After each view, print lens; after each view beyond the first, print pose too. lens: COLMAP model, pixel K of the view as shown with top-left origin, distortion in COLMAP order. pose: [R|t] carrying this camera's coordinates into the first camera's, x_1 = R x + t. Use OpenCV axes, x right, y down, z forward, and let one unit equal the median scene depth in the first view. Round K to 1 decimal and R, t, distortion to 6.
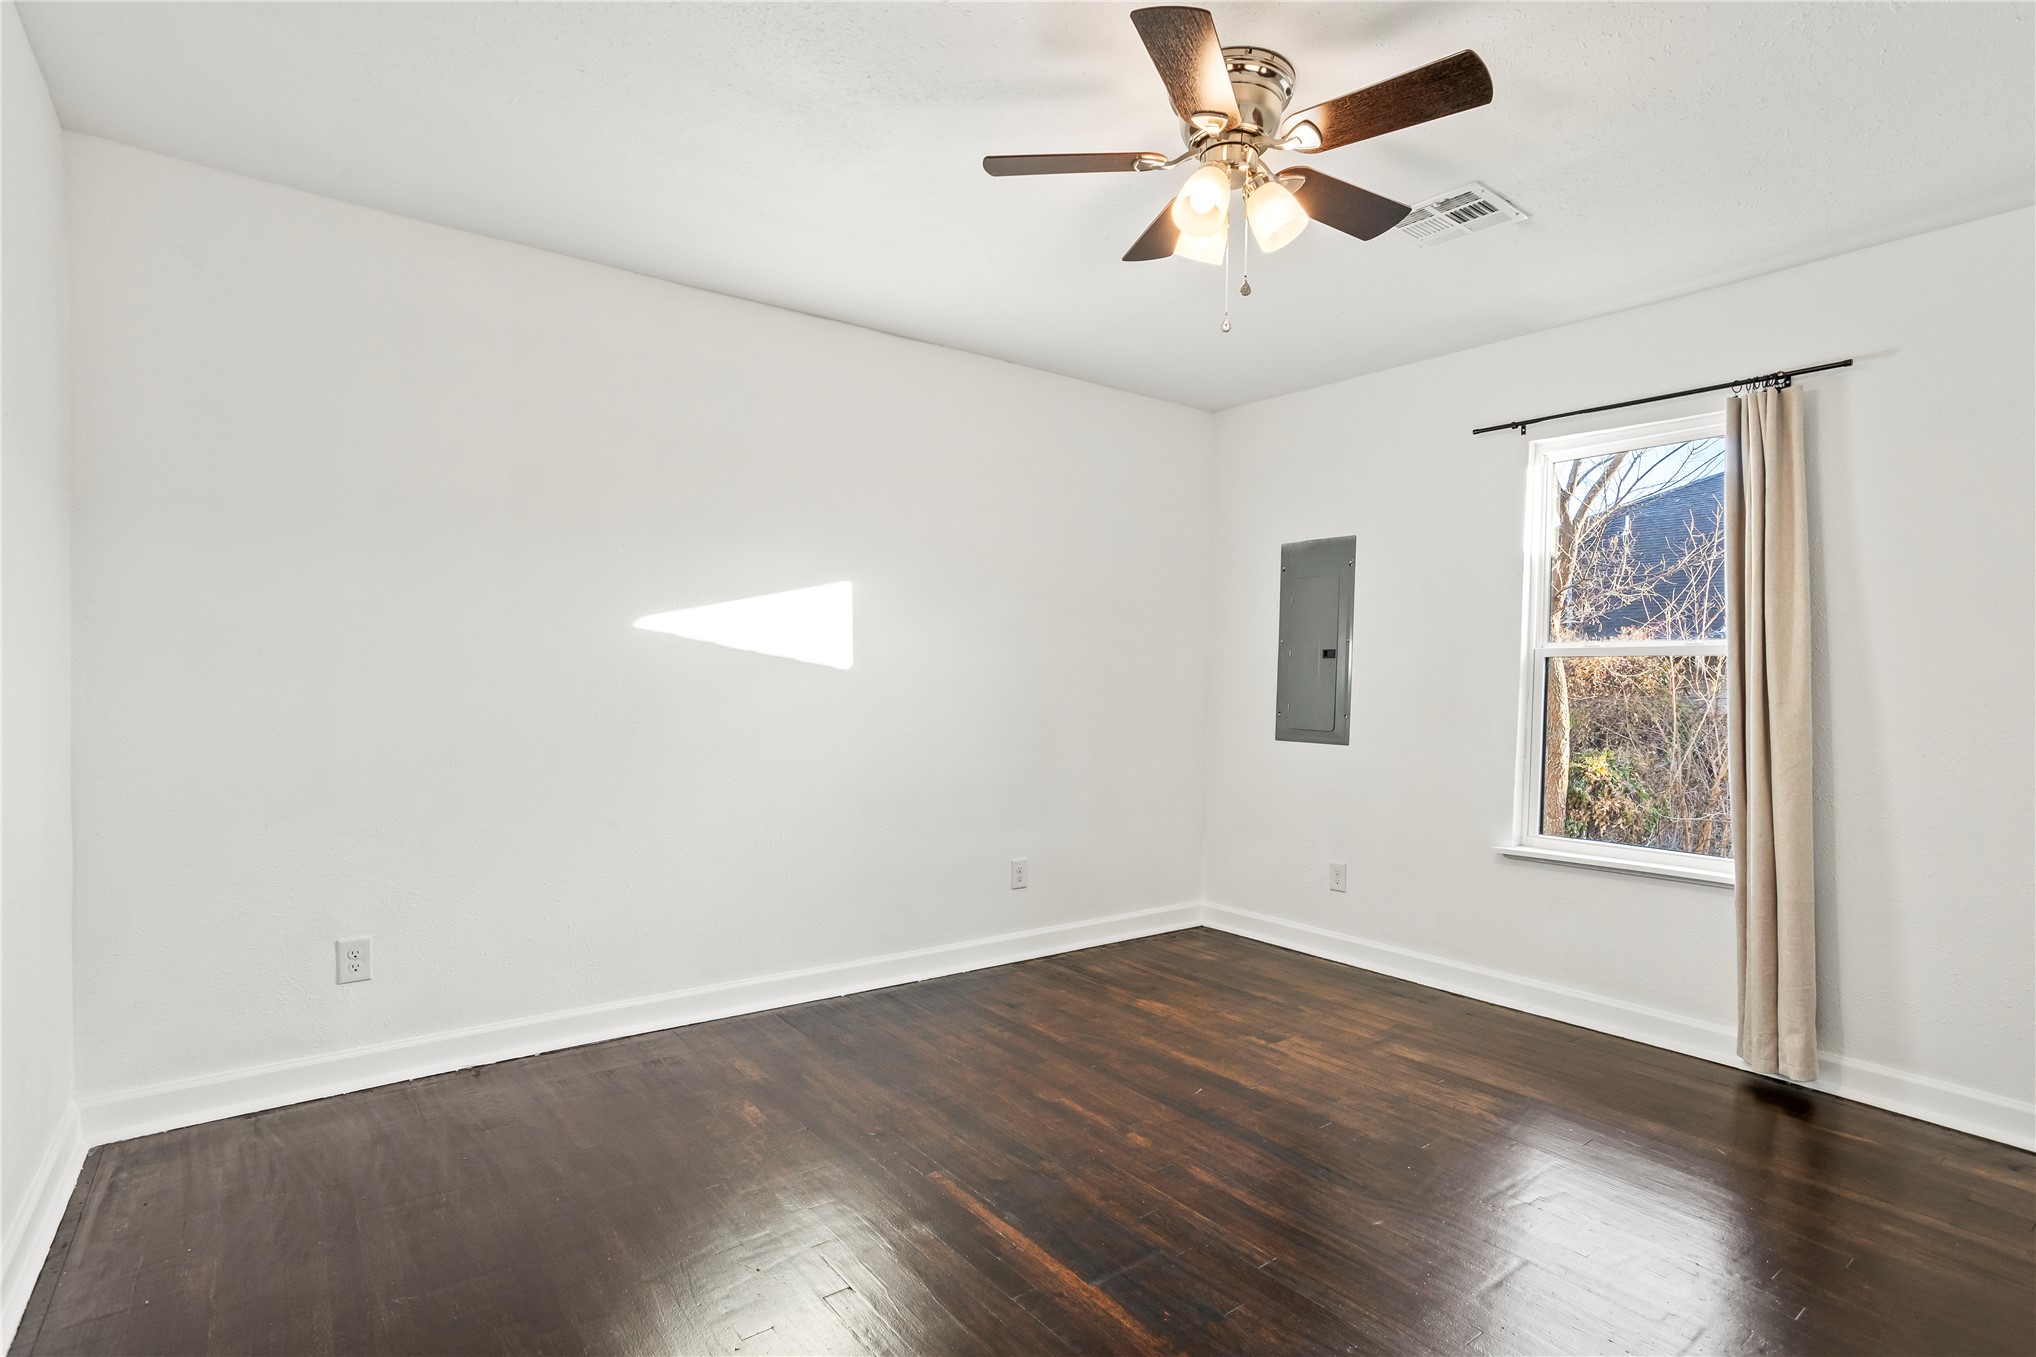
lens RADIAL K [[981.2, 0, 1010.6], [0, 981.2, 674.8], [0, 0, 1]] dist [-0.051401, 0.031966]
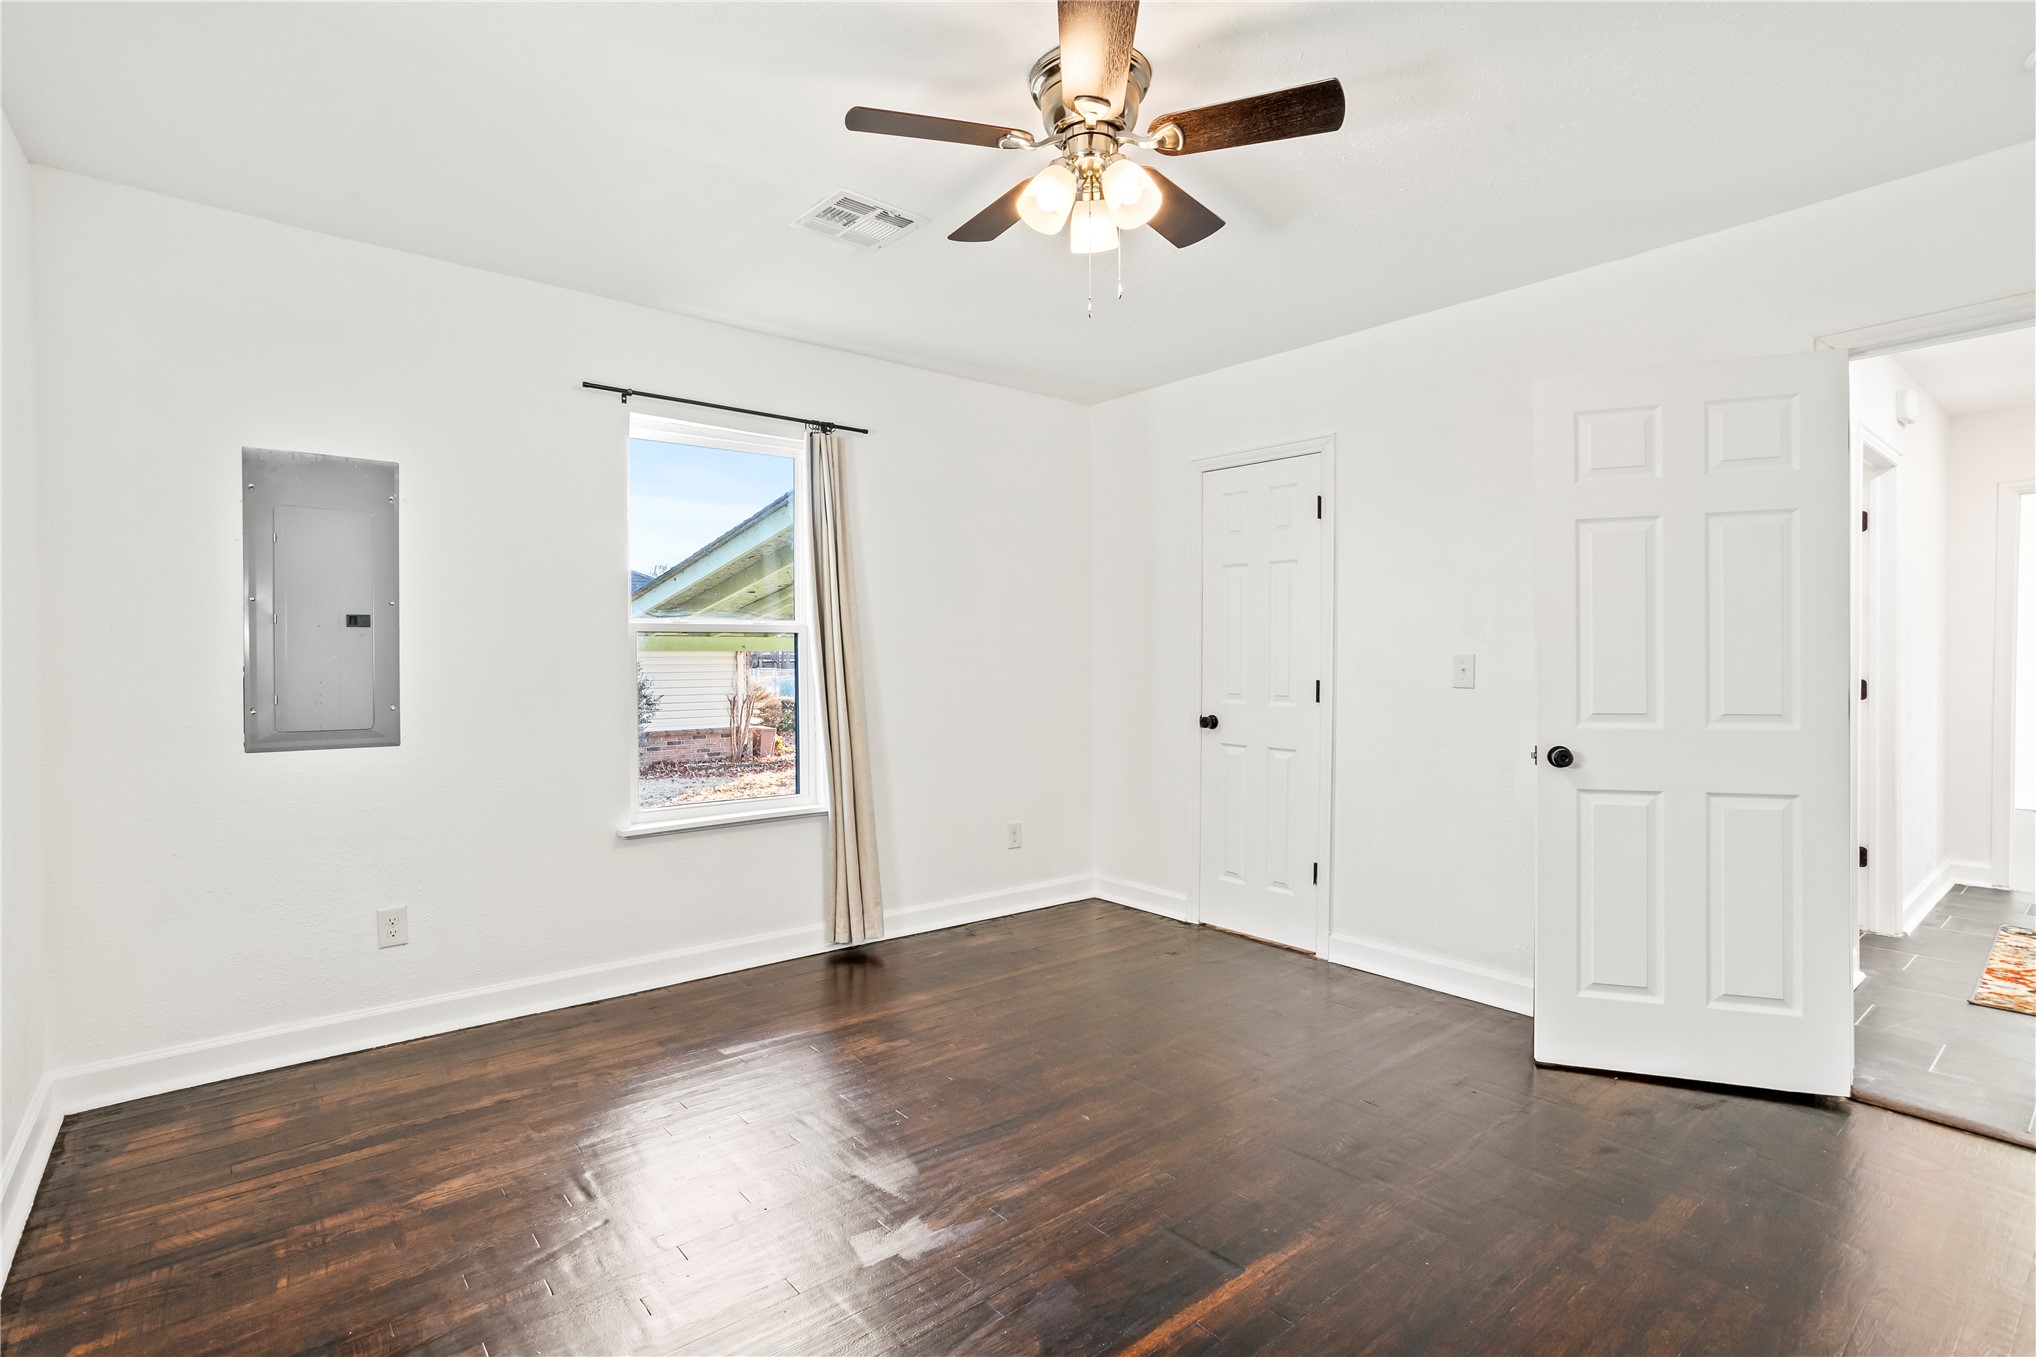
lens RADIAL K [[981.2, 0, 1010.6], [0, 981.2, 674.8], [0, 0, 1]] dist [-0.051401, 0.031966]
pose [[-0.036560, -0.037441, 0.998630, -0.442926], [-0.007945, 0.999277, 0.037175, -0.013775], [-0.999300, -0.006575, -0.036831, 0.633173]]
